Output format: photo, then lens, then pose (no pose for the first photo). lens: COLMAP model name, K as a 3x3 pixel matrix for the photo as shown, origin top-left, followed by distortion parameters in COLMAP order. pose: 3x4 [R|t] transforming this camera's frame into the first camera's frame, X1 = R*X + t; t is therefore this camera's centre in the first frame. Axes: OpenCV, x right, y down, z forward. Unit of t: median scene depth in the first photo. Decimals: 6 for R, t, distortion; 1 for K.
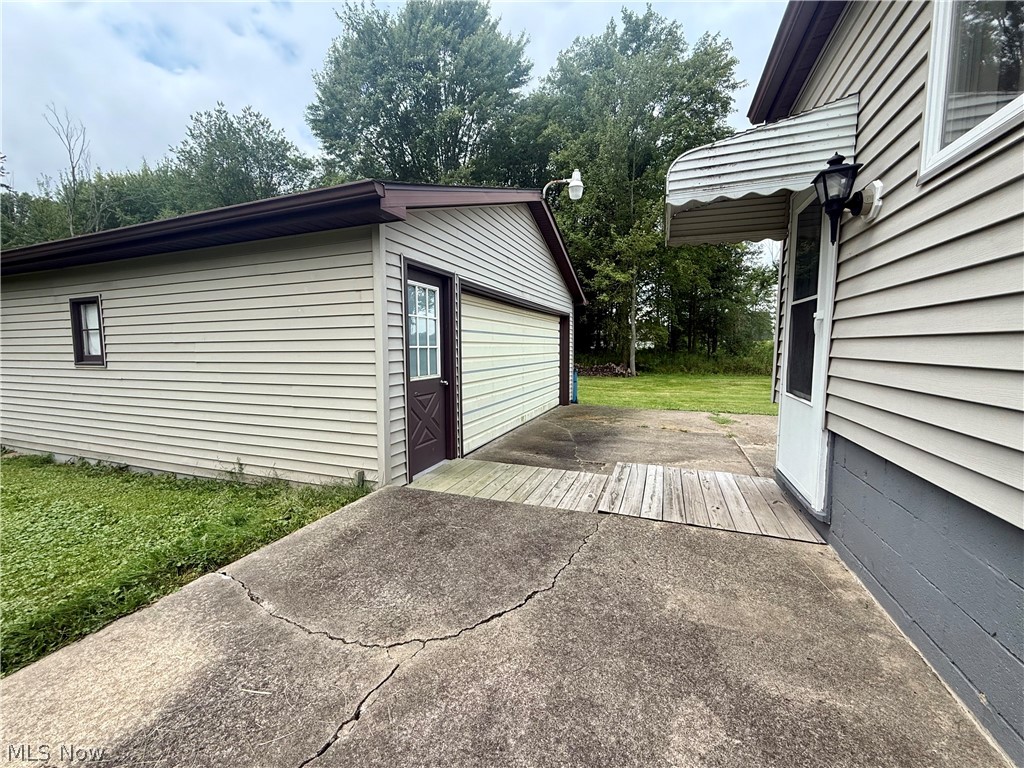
lens RADIAL K [[407.5, 0, 510.3], [0, 407.5, 385.4], [0, 0, 1]] dist [0.000975, -0.000841]
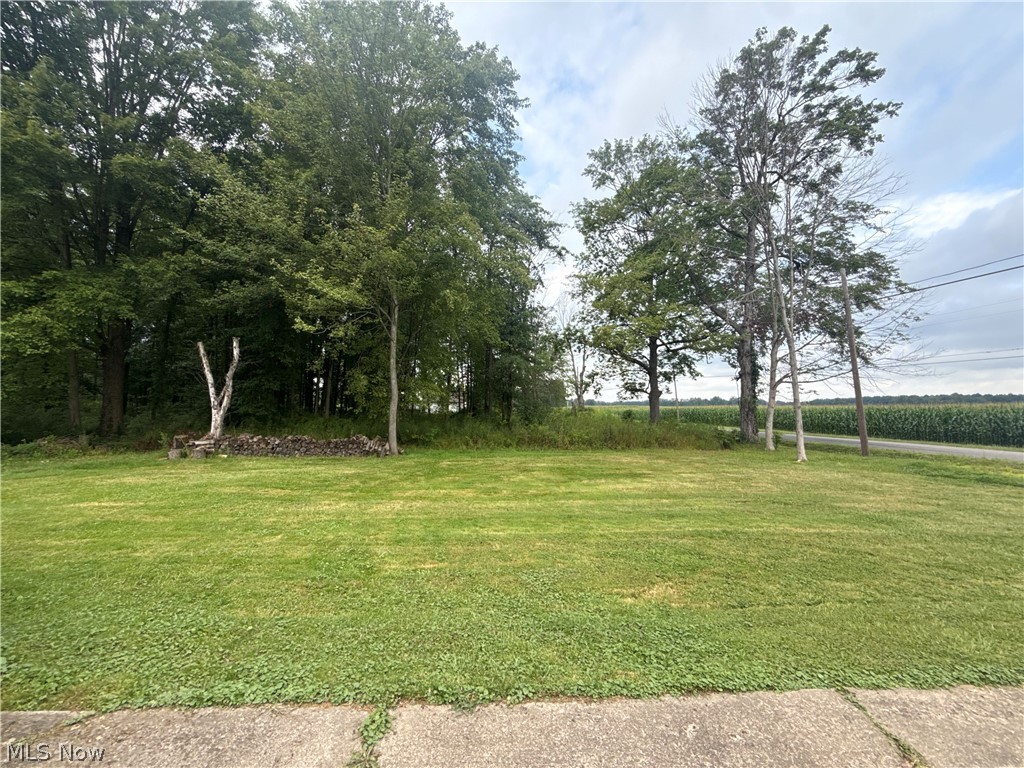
lens RADIAL K [[407.5, 0, 510.3], [0, 407.5, 385.4], [0, 0, 1]] dist [0.000975, -0.000841]
pose [[0.907536, 0.041783, 0.417891, 0.940239], [0.023096, 0.988567, -0.149000, -0.151935], [-0.419339, 0.144875, 0.896195, 1.497361]]
